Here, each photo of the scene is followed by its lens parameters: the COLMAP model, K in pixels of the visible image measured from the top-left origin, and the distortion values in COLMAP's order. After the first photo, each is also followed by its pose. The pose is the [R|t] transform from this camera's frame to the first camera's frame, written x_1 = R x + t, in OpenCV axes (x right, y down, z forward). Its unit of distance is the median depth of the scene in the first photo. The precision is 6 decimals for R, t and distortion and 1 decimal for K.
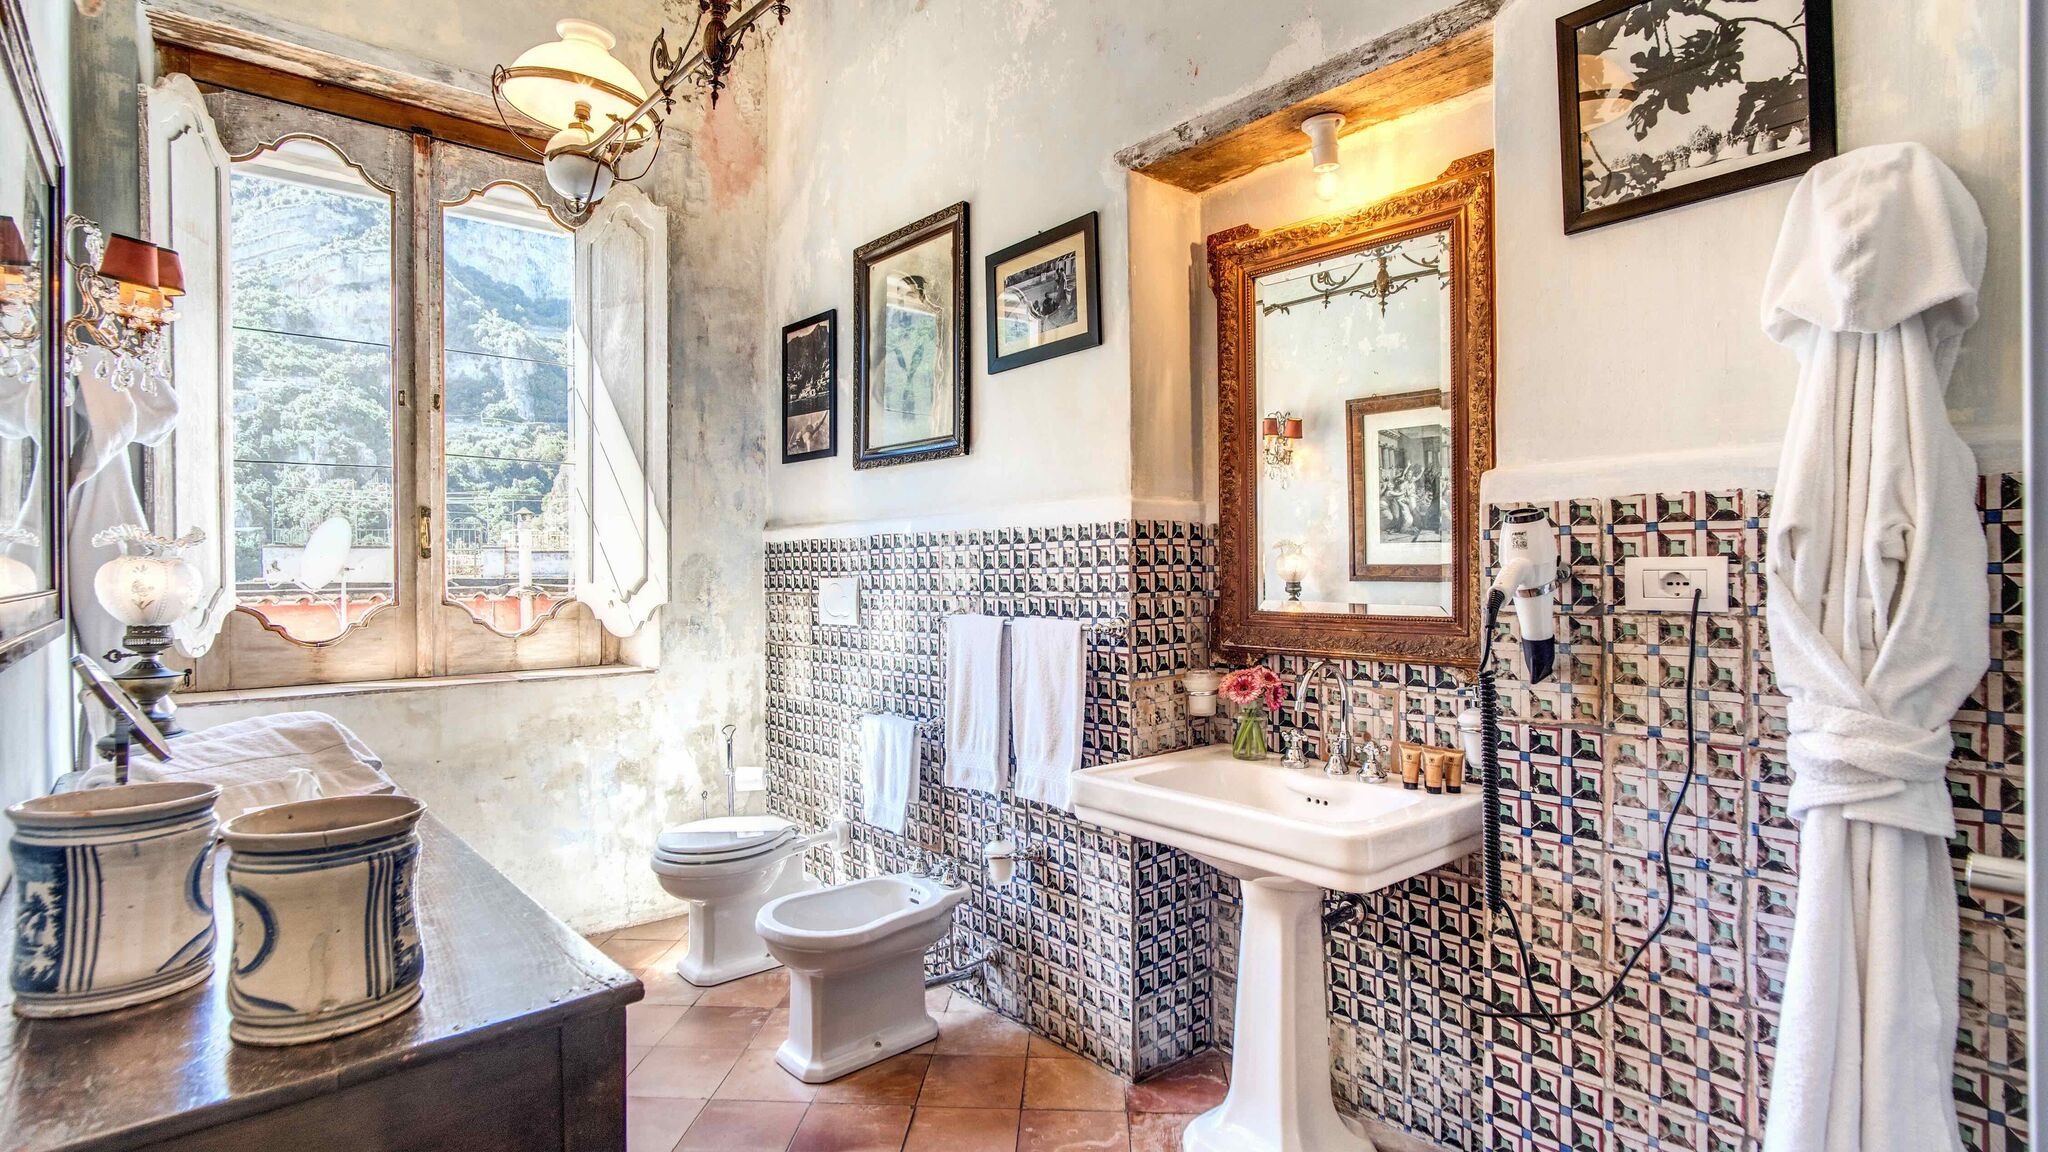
lens RADIAL K [[994.0, 0, 1034.4], [0, 994.0, 560.8], [0, 0, 1]] dist [-0.028449, 0.014524]
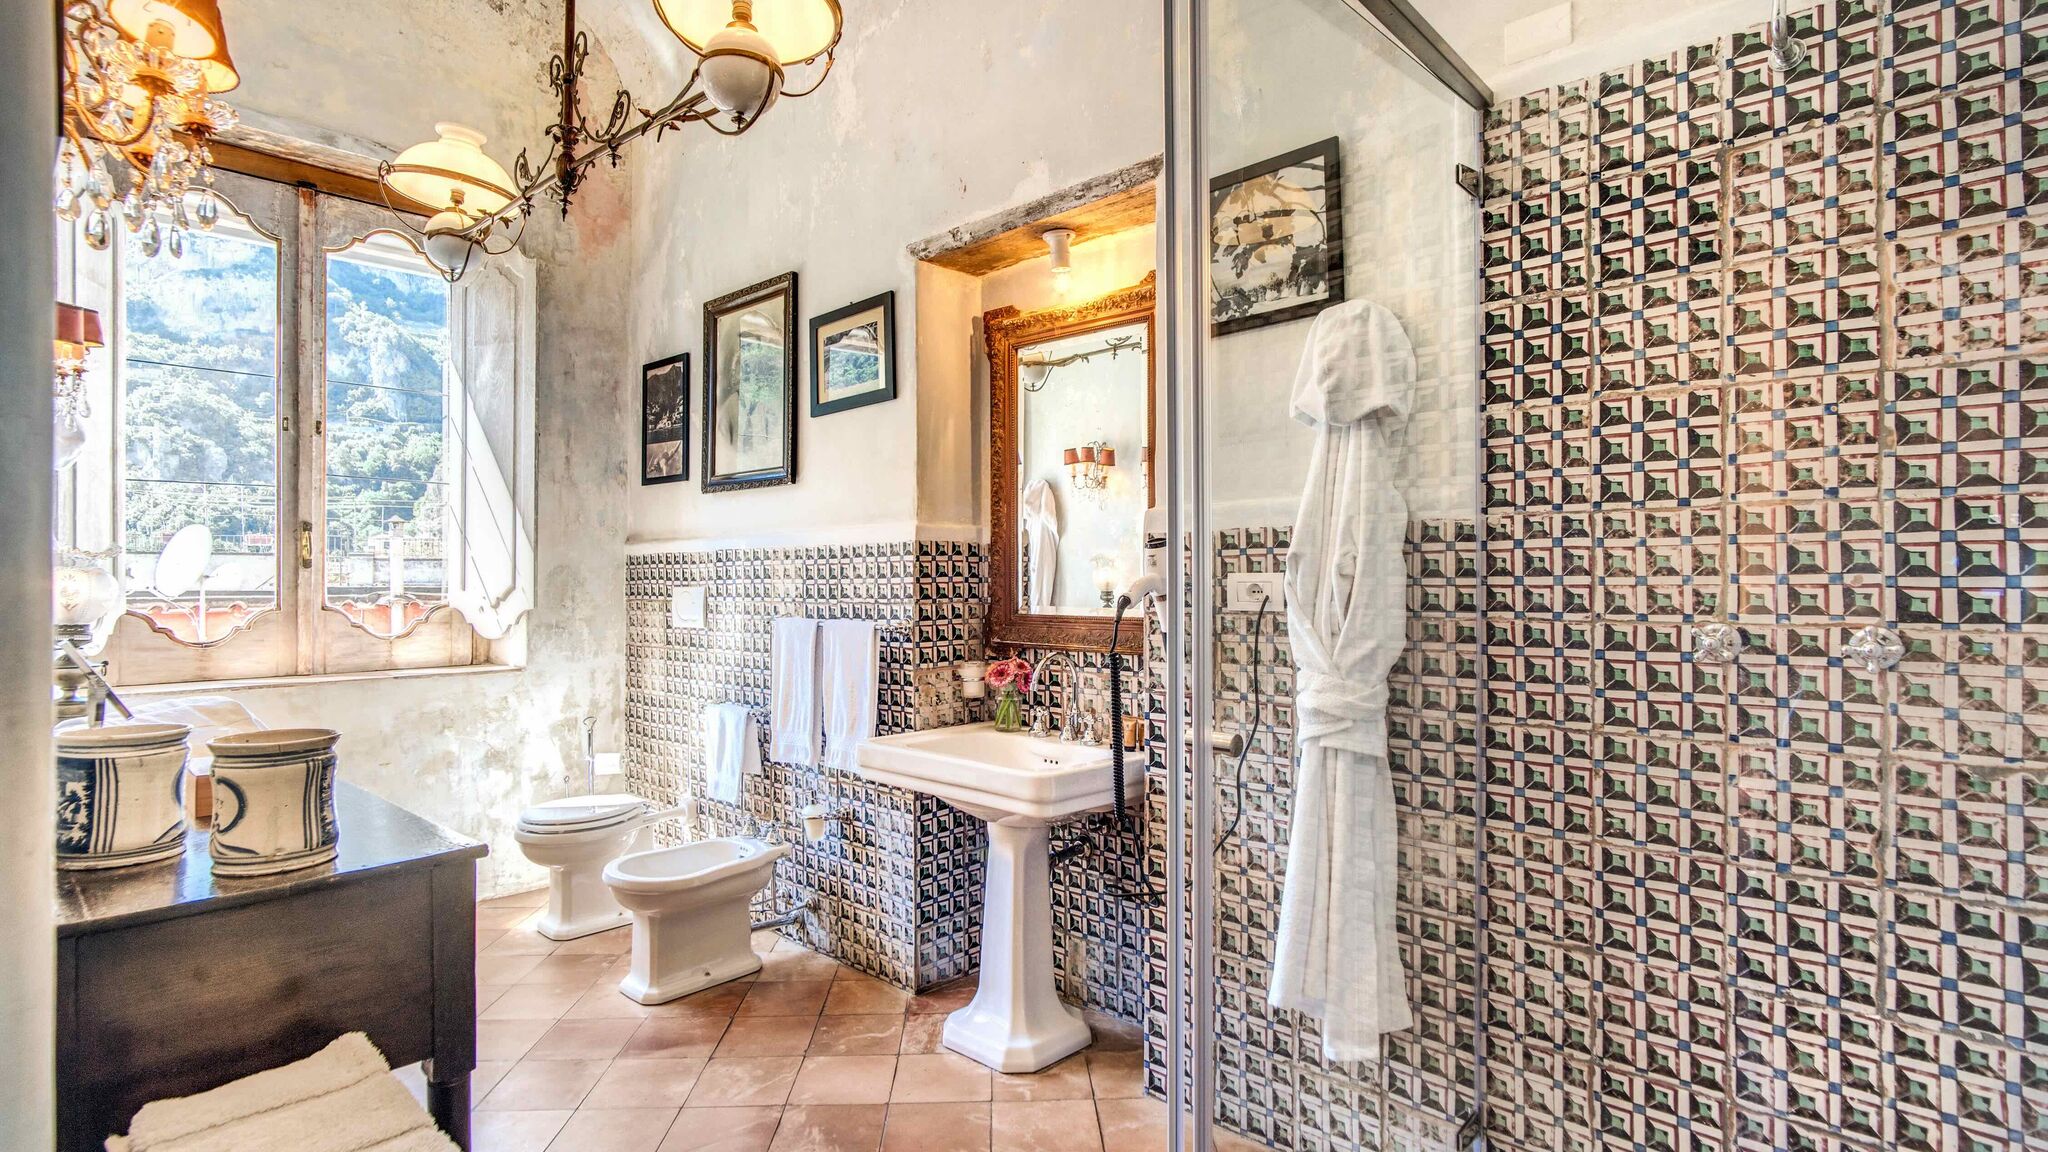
lens RADIAL K [[994.0, 0, 1034.4], [0, 994.0, 560.8], [0, 0, 1]] dist [-0.028449, 0.014524]
pose [[0.994980, 0.005278, 0.099938, 0.116415], [-0.004239, 0.999935, -0.010610, -0.003276], [-0.099988, 0.010133, 0.994937, -0.244752]]
